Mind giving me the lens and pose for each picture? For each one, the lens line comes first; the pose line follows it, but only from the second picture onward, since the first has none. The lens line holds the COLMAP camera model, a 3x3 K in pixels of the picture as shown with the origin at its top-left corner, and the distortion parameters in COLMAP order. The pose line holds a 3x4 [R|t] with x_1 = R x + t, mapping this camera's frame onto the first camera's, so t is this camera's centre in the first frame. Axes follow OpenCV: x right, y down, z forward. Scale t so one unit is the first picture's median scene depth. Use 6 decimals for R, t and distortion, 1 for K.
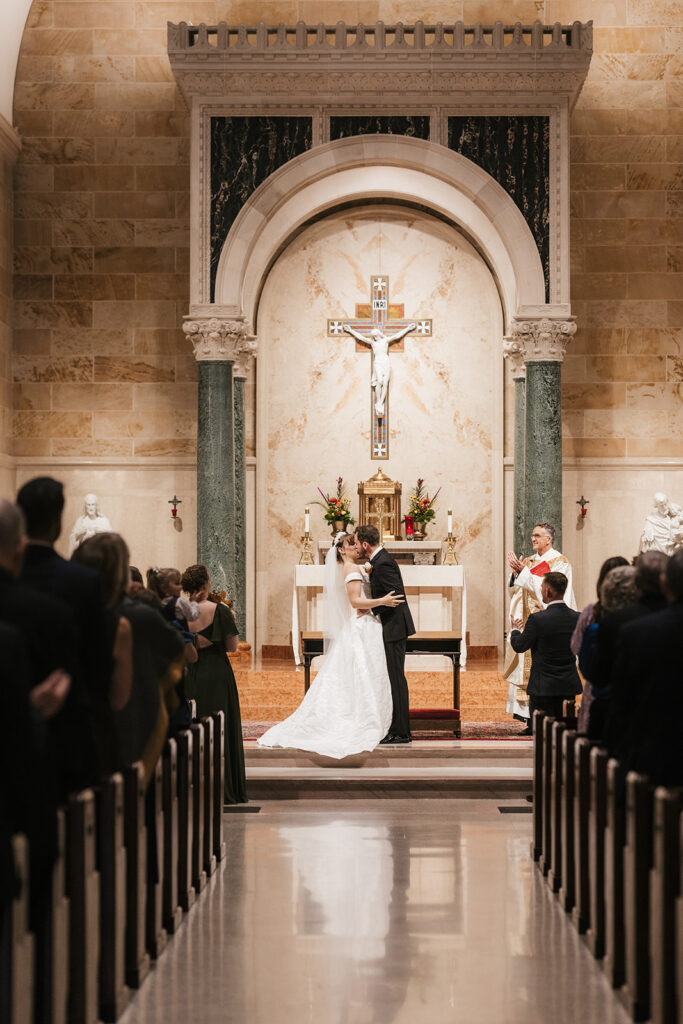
lens RADIAL K [[2579.4, 0, 329.5], [0, 2579.4, 518.2], [0, 0, 1]] dist [0.059076, 0.000000]
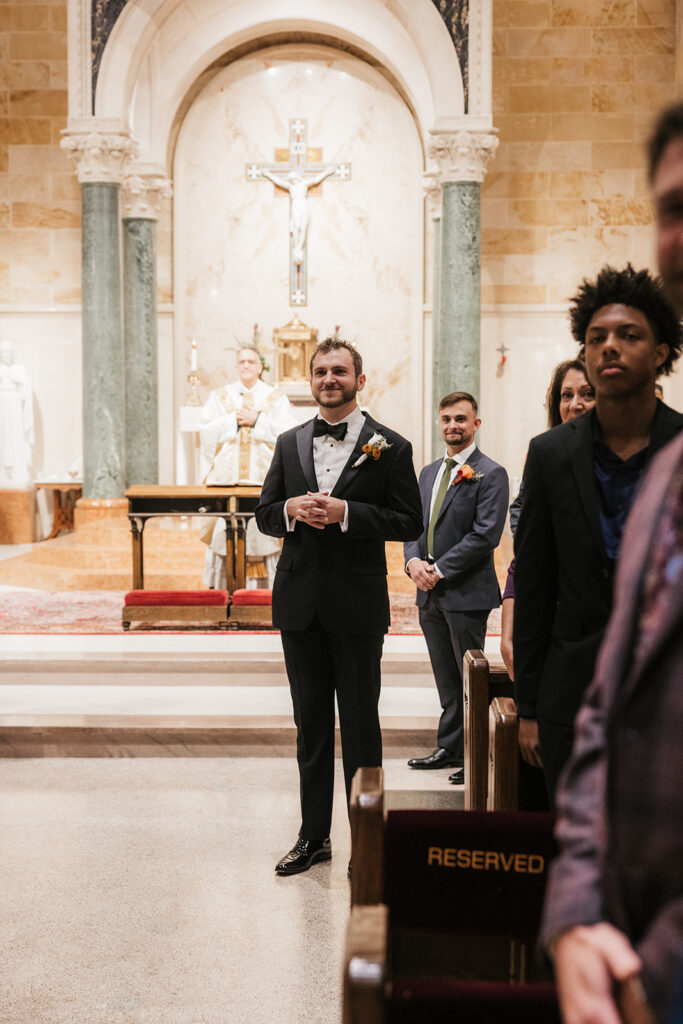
lens RADIAL K [[1450.1, 0, 320.2], [0, 1450.1, 518.6], [0, 0, 1]] dist [0.036166, 0.000000]
pose [[0.999696, 0.001944, -0.024562, 0.041845], [-0.000076, 0.997123, 0.075807, 0.016268], [0.024639, -0.075782, 0.996820, 0.437473]]
